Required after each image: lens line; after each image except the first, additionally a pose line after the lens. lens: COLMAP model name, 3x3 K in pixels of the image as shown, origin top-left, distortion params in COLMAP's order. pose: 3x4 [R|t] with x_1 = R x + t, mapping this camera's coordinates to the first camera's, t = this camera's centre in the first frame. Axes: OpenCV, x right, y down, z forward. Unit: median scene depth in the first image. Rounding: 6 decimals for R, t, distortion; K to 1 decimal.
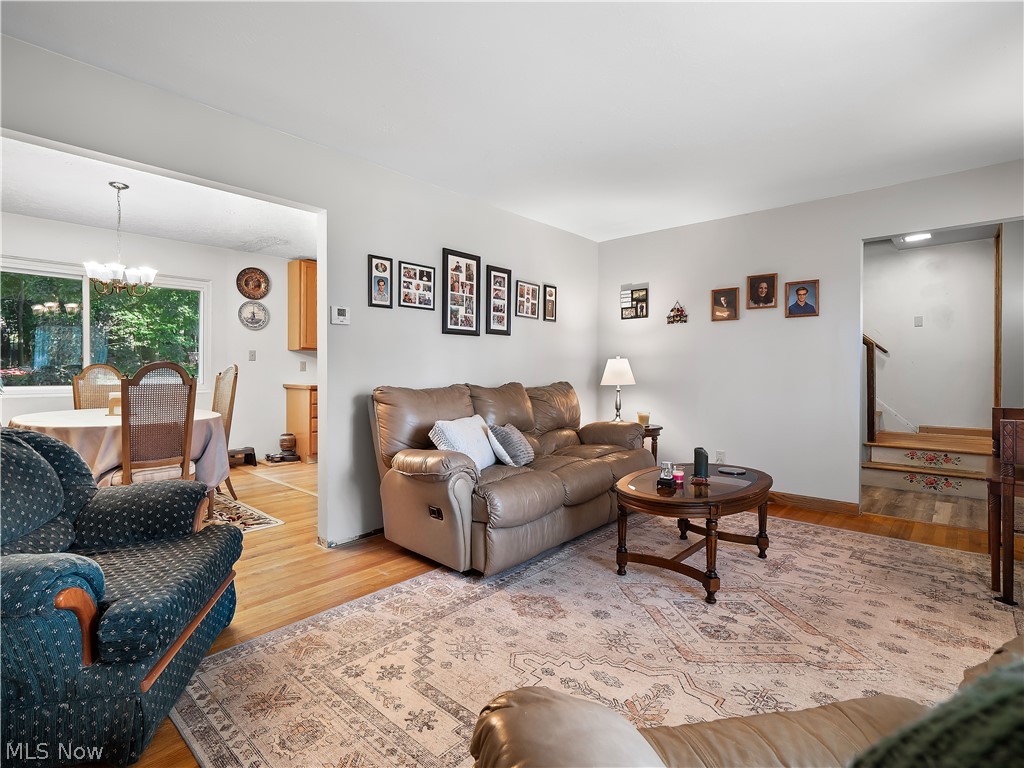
lens RADIAL K [[500.4, 0, 508.1], [0, 500.4, 375.1], [0, 0, 1]] dist [0.006132, -0.001741]
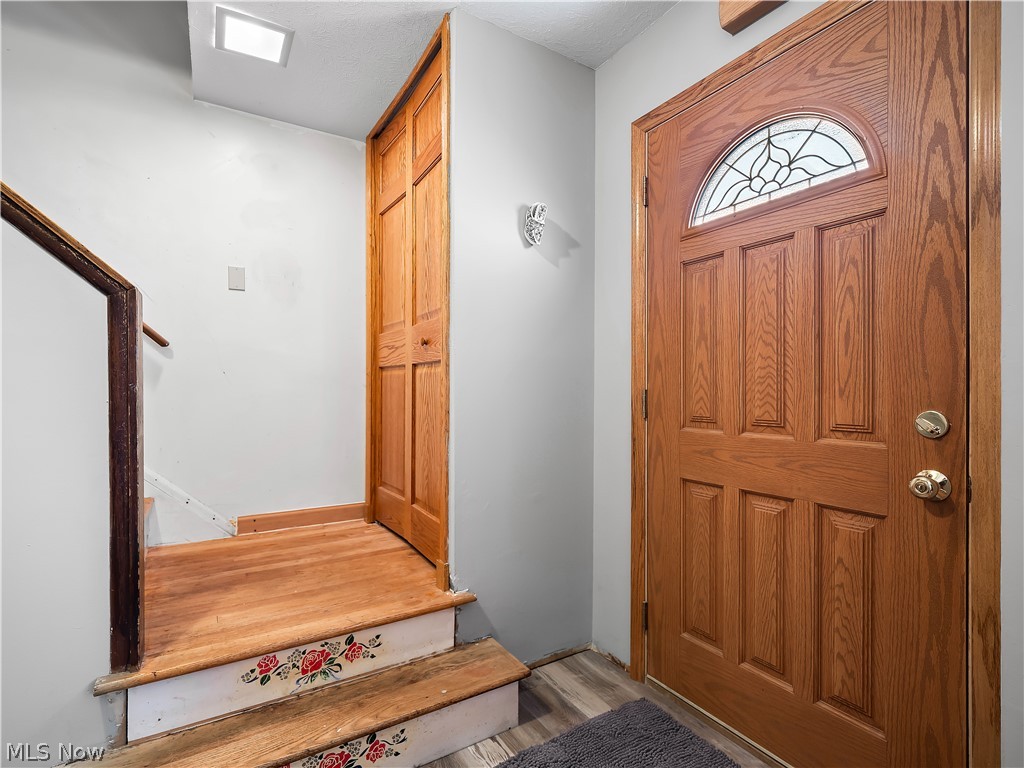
lens RADIAL K [[500.4, 0, 508.6], [0, 500.4, 386.4], [0, 0, 1]] dist [0.006132, -0.001741]
pose [[0.291533, 0.007801, 0.956529, 0.294394], [0.002085, 0.999959, -0.008791, -0.004735], [-0.956559, 0.004557, 0.291505, 0.407263]]
